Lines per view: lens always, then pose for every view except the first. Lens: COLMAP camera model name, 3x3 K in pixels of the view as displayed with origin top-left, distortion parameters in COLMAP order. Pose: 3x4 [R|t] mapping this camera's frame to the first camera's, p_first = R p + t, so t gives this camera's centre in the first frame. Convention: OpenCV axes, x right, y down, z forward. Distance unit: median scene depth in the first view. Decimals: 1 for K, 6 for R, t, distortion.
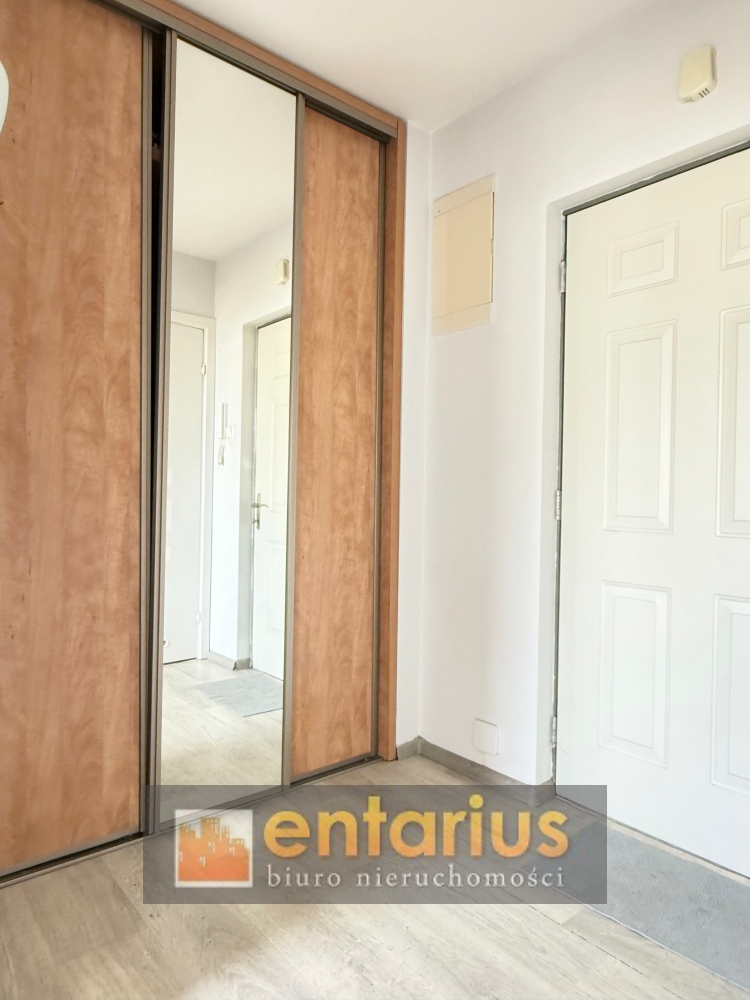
lens RADIAL K [[643.7, 0, 375.7], [0, 643.7, 499.4], [0, 0, 1]] dist [-0.003938, 0.003225]
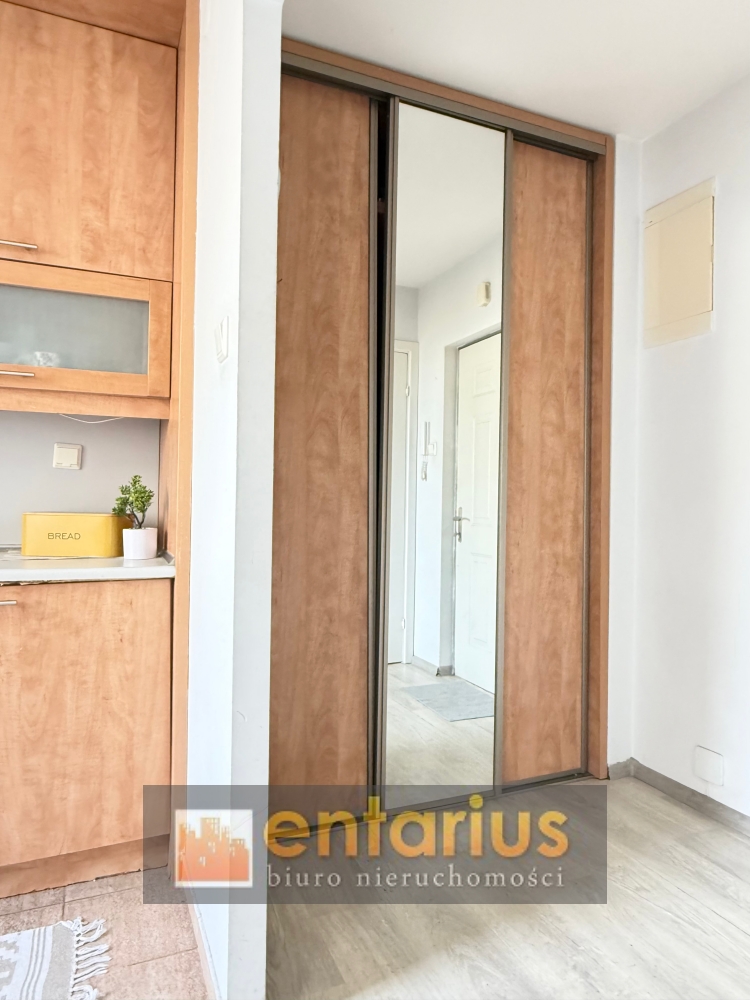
lens RADIAL K [[643.7, 0, 372.1], [0, 643.7, 499.8], [0, 0, 1]] dist [-0.003938, 0.003225]
pose [[0.957803, -0.004798, -0.287384, -0.031493], [0.000712, 0.999897, -0.014319, -0.011100], [0.287423, 0.013510, 0.957708, -0.060305]]
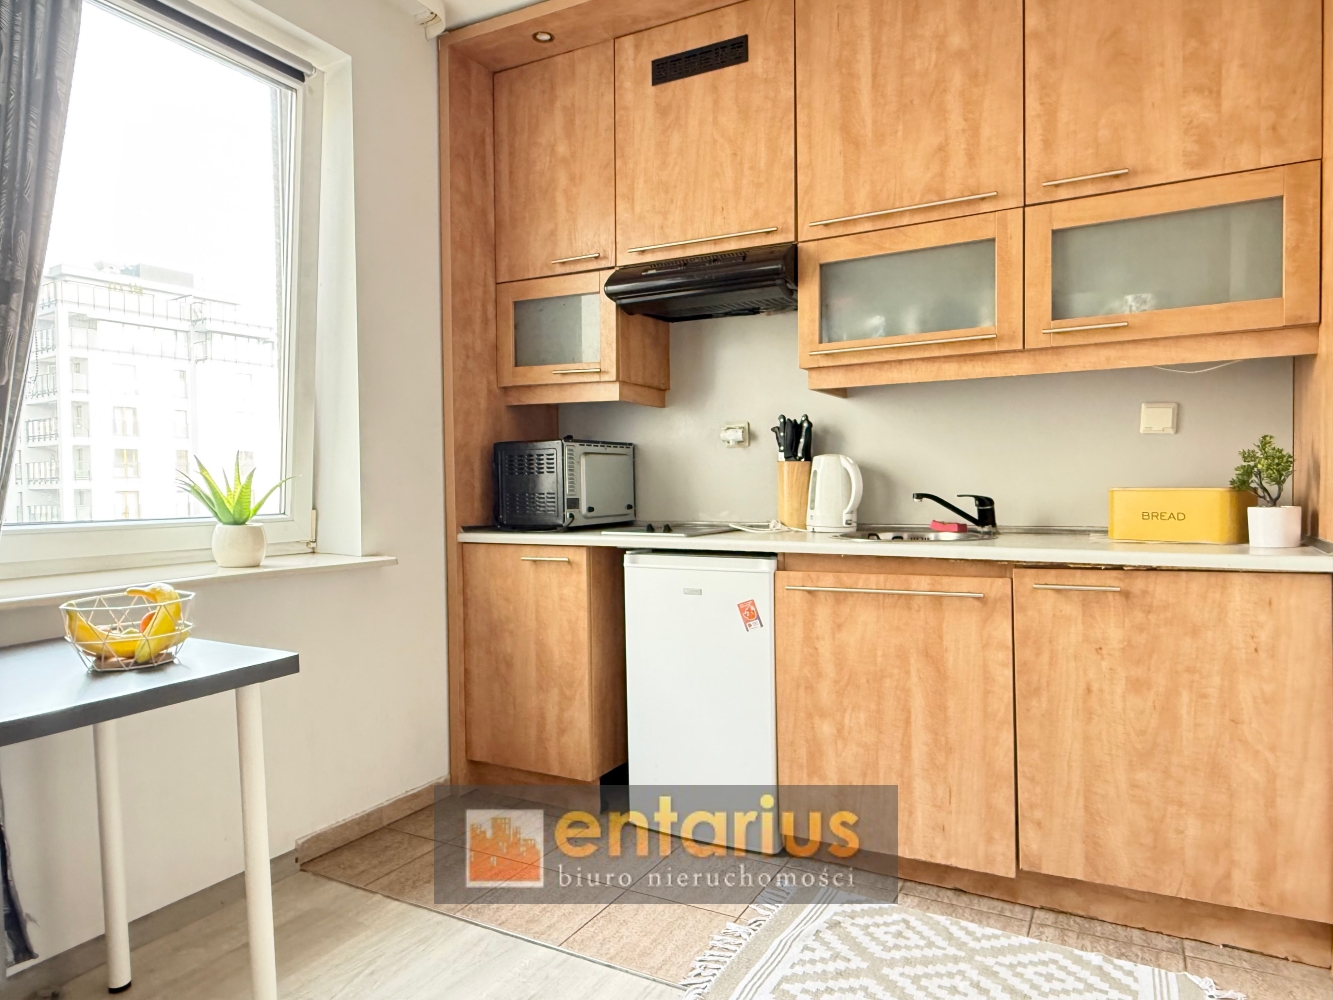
lens RADIAL K [[858.1, 0, 657.8], [0, 858.1, 504.1], [0, 0, 1]] dist [-0.003938, 0.003225]
pose [[0.361416, -0.003175, -0.932399, -0.004164], [0.014990, 0.999885, 0.002406, 0.001032], [0.932284, -0.014846, 0.361422, -0.201581]]
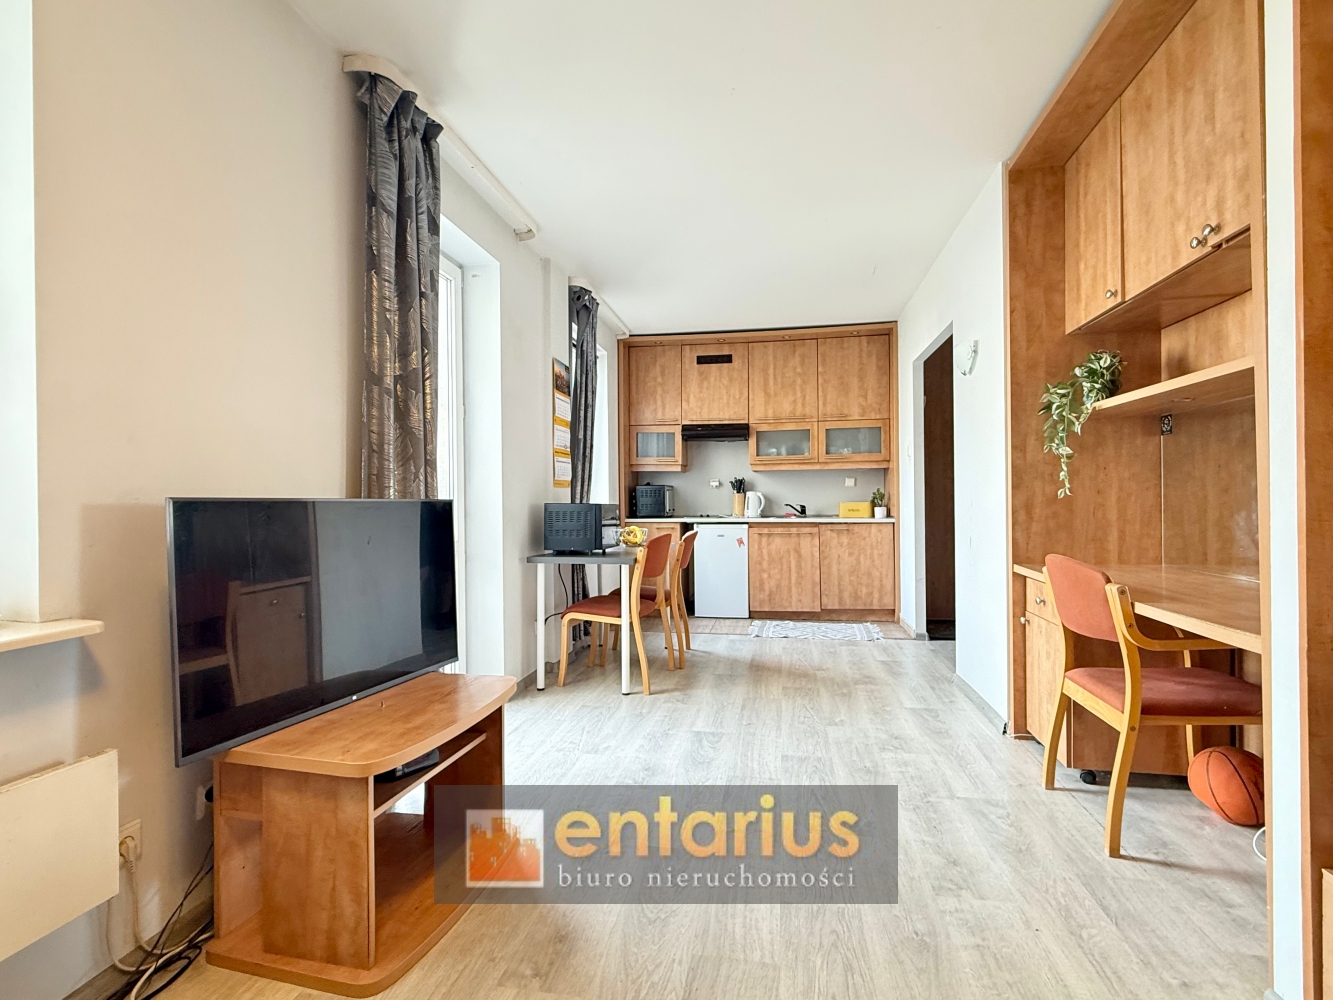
lens RADIAL K [[665.0, 0, 662.7], [0, 665.0, 503.8], [0, 0, 1]] dist [0.001091, -0.000567]
pose [[0.638726, -0.023134, -0.769086, 0.825798], [0.019295, 0.999715, -0.014047, 0.021165], [0.769192, -0.005868, 0.638990, -1.554086]]
